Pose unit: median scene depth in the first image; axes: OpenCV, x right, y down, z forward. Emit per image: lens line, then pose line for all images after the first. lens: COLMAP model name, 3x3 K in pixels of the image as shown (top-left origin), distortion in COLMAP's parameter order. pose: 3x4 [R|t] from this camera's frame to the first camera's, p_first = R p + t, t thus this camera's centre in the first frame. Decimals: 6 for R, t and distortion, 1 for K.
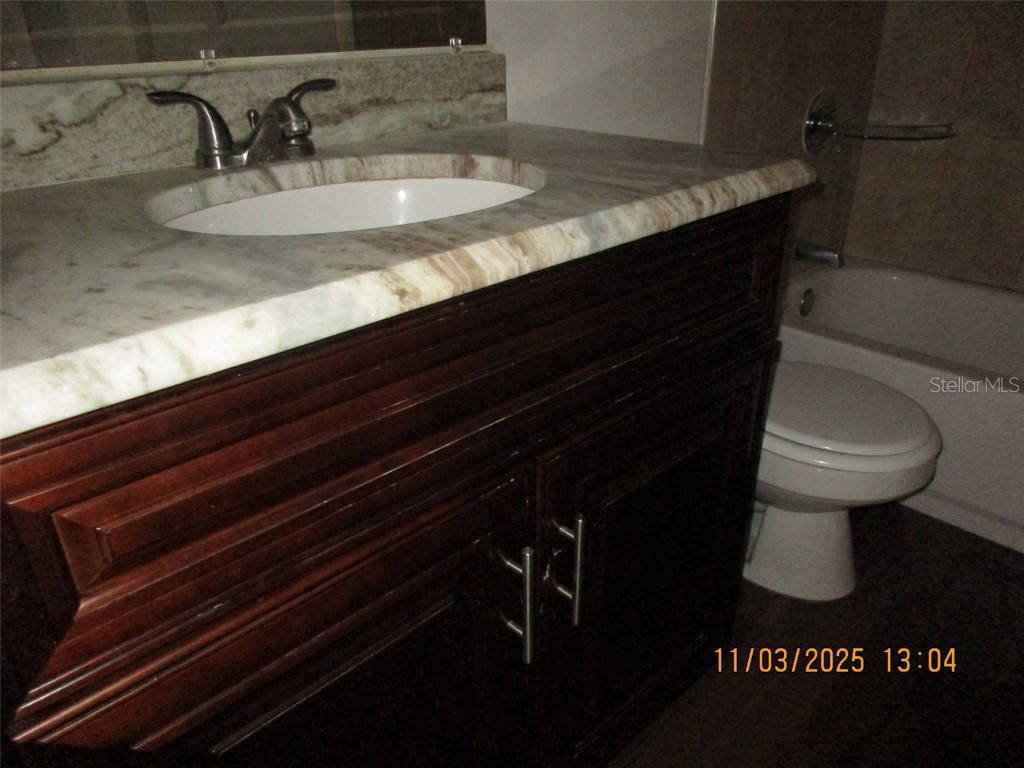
lens RADIAL K [[760.8, 0, 514.7], [0, 760.8, 383.9], [0, 0, 1]] dist [0.000457, -0.004200]
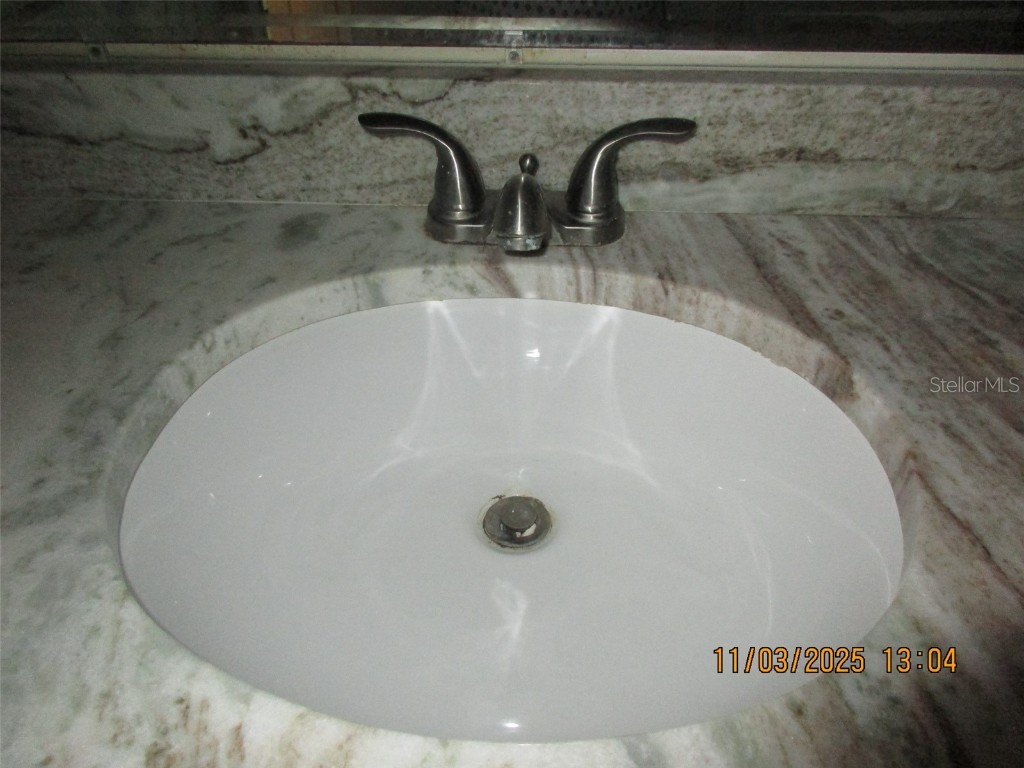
lens RADIAL K [[760.8, 0, 510.9], [0, 760.8, 384.8], [0, 0, 1]] dist [0.000457, -0.004200]
pose [[0.687159, 0.470775, -0.553338, 0.066095], [-0.331060, 0.880875, 0.338317, -0.415711], [0.646693, -0.049289, 0.761156, 0.546496]]
